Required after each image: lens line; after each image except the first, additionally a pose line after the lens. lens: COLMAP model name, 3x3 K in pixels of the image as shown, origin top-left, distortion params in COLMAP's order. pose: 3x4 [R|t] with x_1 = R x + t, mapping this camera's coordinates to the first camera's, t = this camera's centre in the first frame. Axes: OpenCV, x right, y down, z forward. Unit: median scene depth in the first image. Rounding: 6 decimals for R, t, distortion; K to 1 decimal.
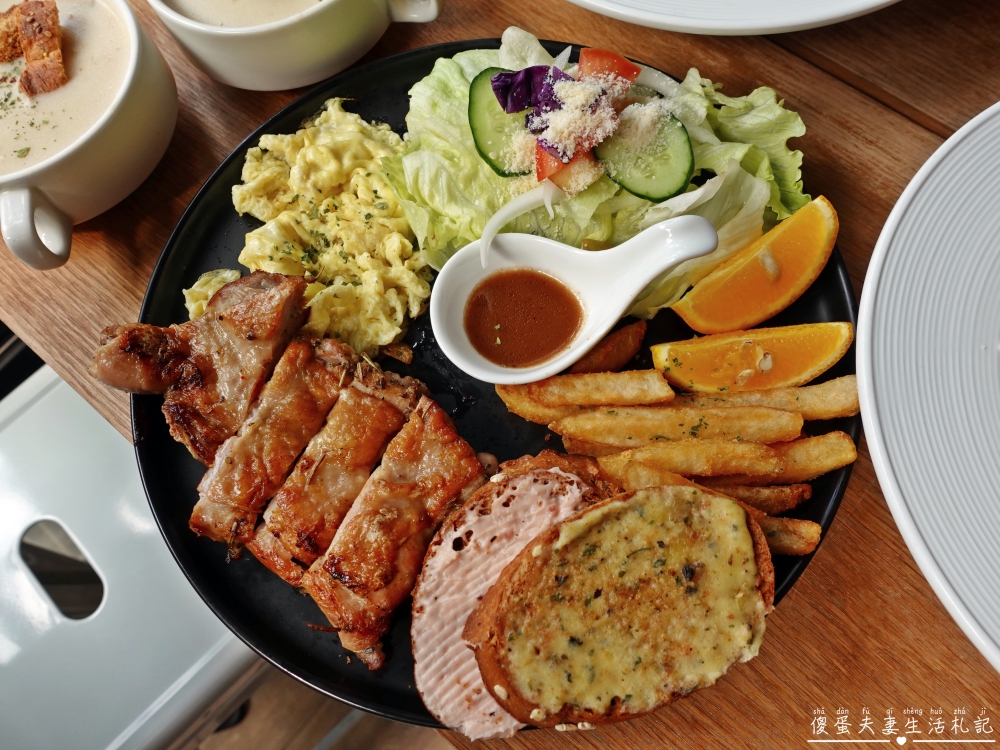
lens RADIAL K [[756.2, 0, 500.0], [0, 756.2, 375.0], [0, 0, 1]] dist [-0.008475, -0.002520]
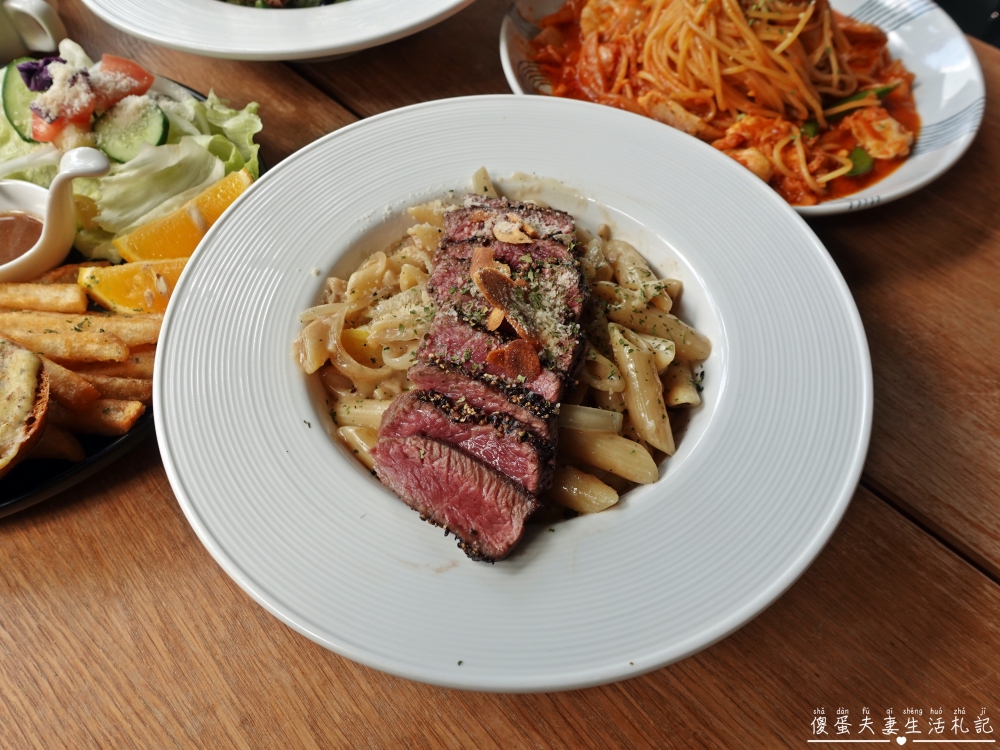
lens RADIAL K [[756.2, 0, 500.0], [0, 756.2, 375.0], [0, 0, 1]] dist [-0.008475, -0.002520]
pose [[0.993267, 0.113887, 0.021234, 0.852544], [-0.105274, 0.963810, -0.244924, 0.346998], [-0.048360, 0.241039, 0.969310, -0.136927]]
